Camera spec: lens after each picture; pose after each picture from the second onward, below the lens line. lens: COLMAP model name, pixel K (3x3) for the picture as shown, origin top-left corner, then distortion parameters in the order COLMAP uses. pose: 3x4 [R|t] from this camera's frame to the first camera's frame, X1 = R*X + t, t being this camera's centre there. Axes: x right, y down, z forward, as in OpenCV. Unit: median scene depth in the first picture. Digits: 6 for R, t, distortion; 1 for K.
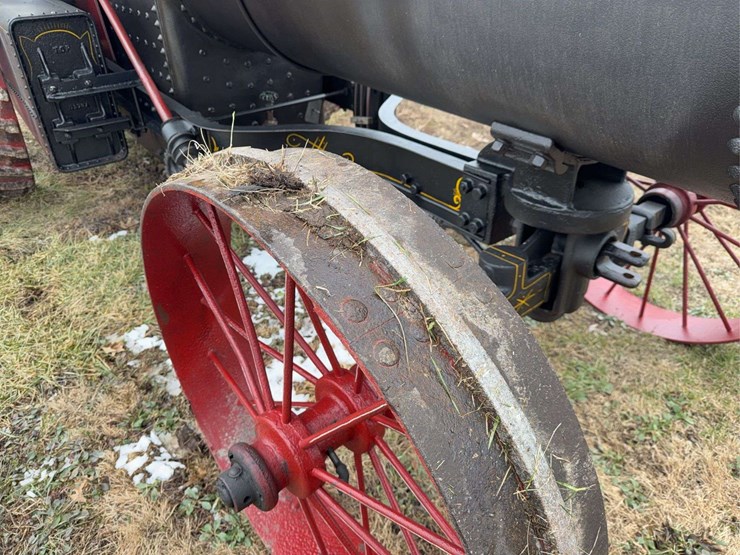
lens RADIAL K [[505.9, 0, 370.0], [0, 505.9, 277.5], [0, 0, 1]] dist [0.052742, -0.068098]
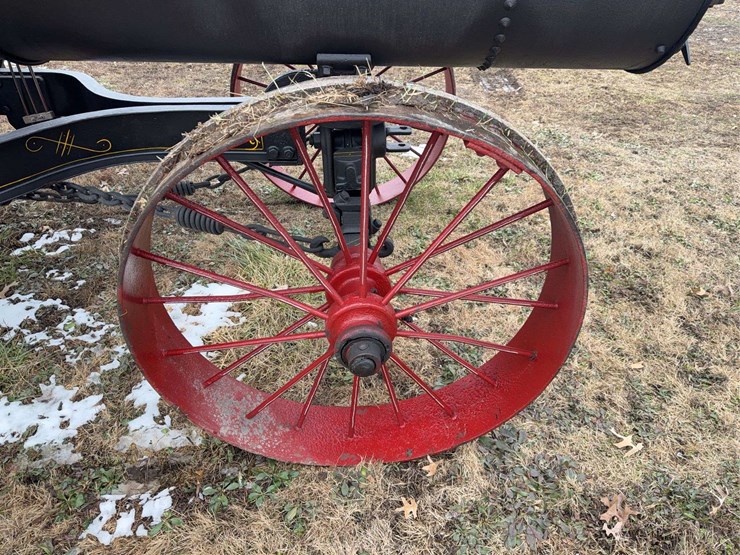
lens RADIAL K [[505.9, 0, 370.0], [0, 505.9, 277.5], [0, 0, 1]] dist [0.052742, -0.068098]
pose [[0.606581, -0.448634, 0.656343, -0.577761], [0.414436, 0.882958, 0.220518, -0.024218], [-0.678456, 0.138250, 0.721516, 0.032447]]
